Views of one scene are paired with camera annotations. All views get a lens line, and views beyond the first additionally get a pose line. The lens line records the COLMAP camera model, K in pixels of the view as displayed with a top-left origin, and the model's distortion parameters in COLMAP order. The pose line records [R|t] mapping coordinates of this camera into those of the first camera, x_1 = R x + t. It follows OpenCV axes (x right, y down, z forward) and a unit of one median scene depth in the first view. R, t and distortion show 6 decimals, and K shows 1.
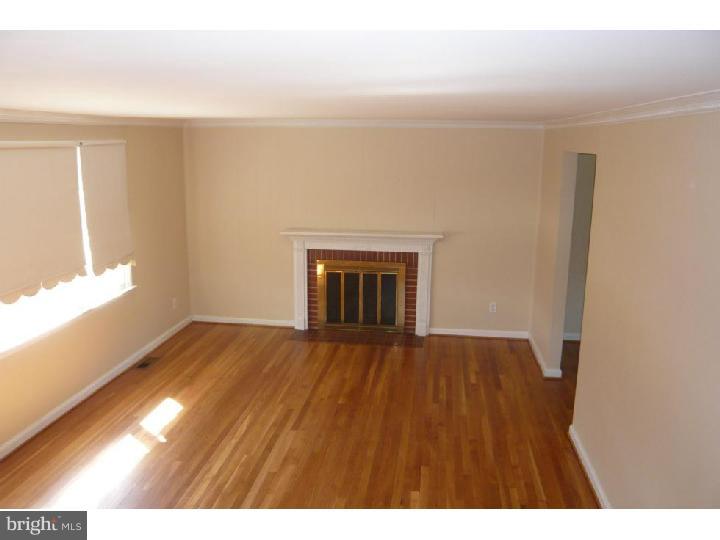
lens RADIAL K [[612.7, 0, 362.9], [0, 612.7, 273.6], [0, 0, 1]] dist [-0.095438, 0.048054]
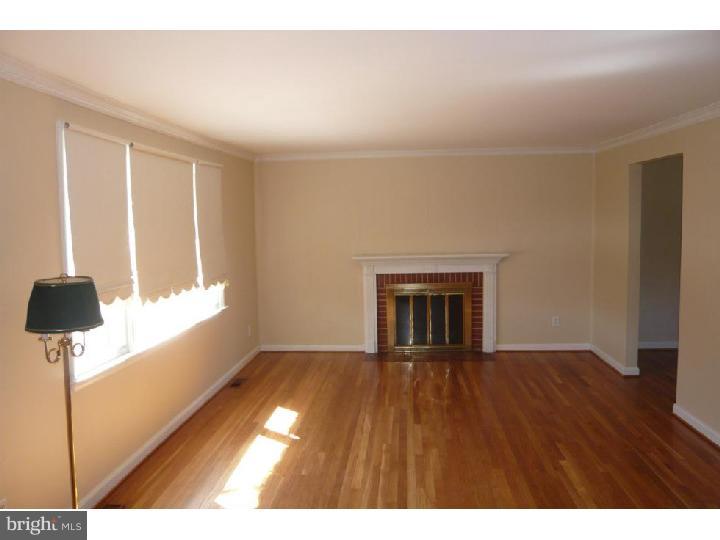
lens RADIAL K [[612.7, 0, 362.9], [0, 612.7, 273.6], [0, 0, 1]] dist [-0.095438, 0.048054]
pose [[0.998014, -0.035916, 0.051754, -0.201057], [0.041835, 0.992104, -0.118232, 0.098463], [-0.047099, 0.120162, 0.991636, -0.039944]]
